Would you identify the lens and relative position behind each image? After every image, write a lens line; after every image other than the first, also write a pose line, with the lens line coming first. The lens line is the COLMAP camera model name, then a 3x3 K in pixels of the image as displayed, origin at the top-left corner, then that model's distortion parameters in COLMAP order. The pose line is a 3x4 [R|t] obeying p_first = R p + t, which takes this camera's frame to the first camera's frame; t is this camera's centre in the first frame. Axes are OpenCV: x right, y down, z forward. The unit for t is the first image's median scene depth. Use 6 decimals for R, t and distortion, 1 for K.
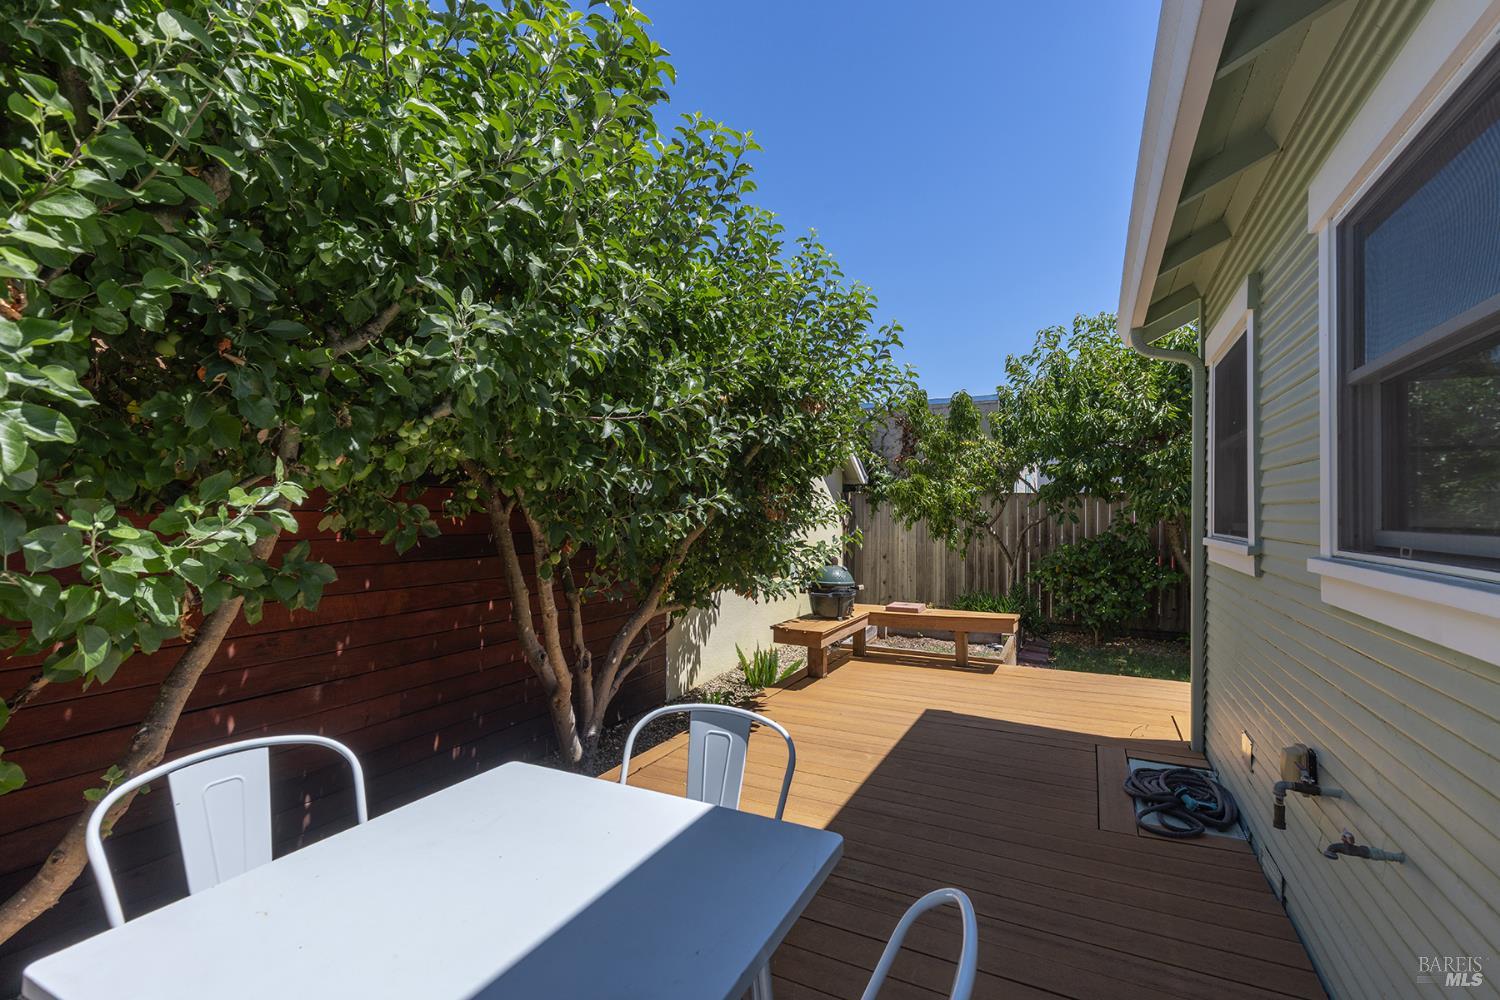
lens RADIAL K [[680.4, 0, 754.6], [0, 680.4, 503.3], [0, 0, 1]] dist [-0.000466, -0.000088]
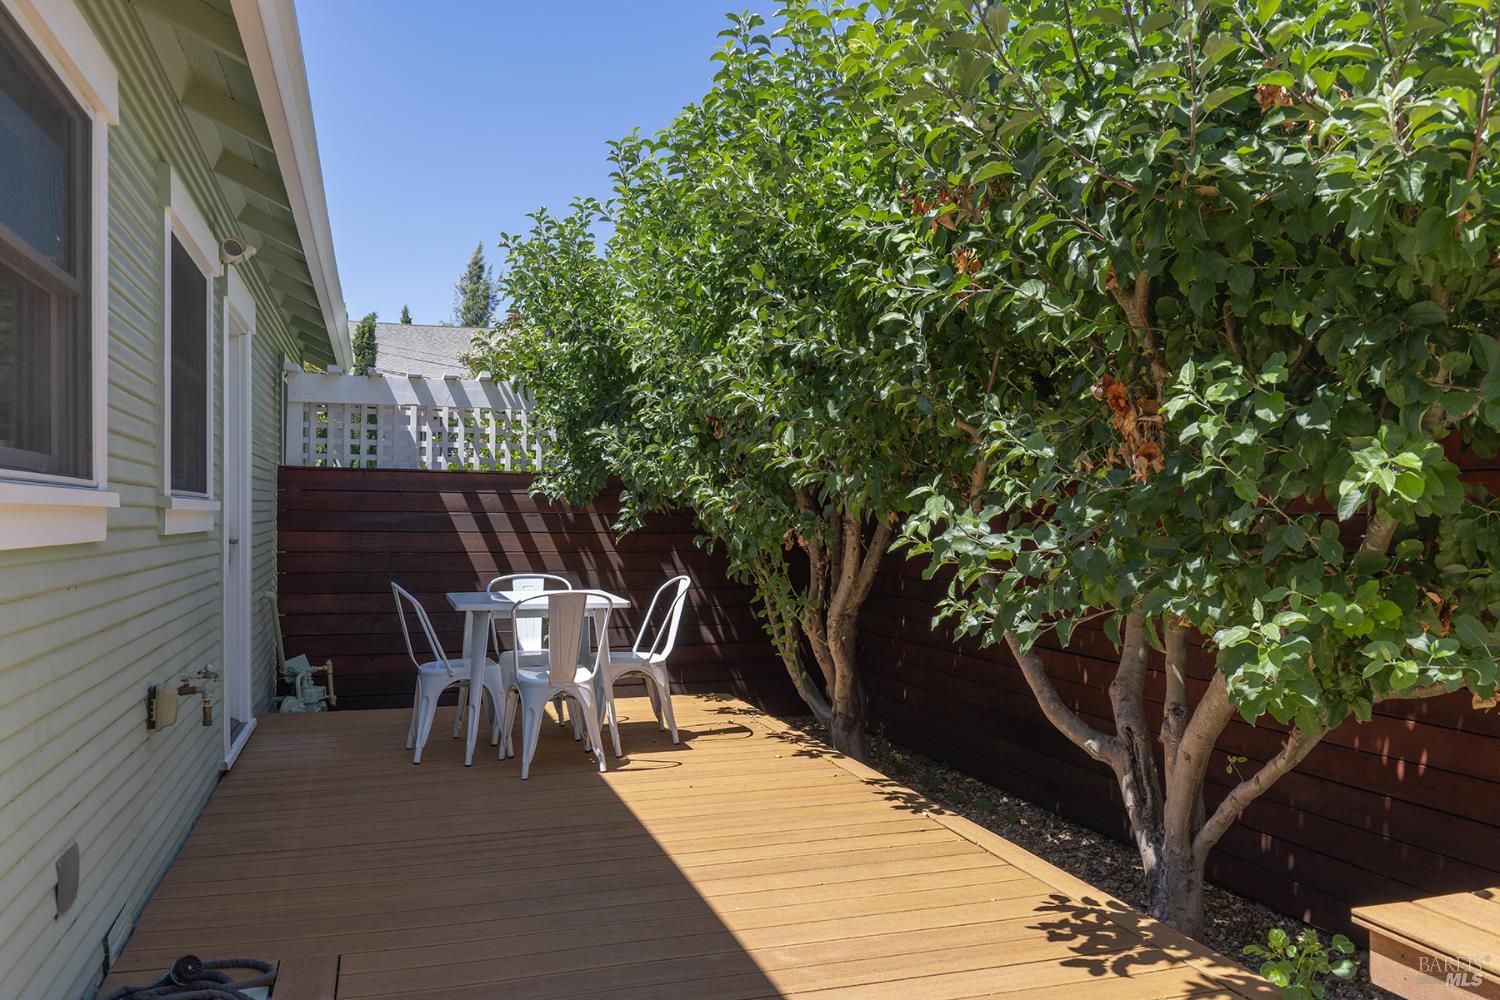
lens RADIAL K [[1153.6, 0, 752.4], [0, 1153.6, 504.4], [0, 0, 1]] dist [0.004048, 0.001069]
pose [[-0.713575, 0.000971, -0.700578, 0.855170], [0.017259, 0.999720, -0.016193, 0.069130], [0.700366, -0.023646, -0.713392, 1.771364]]
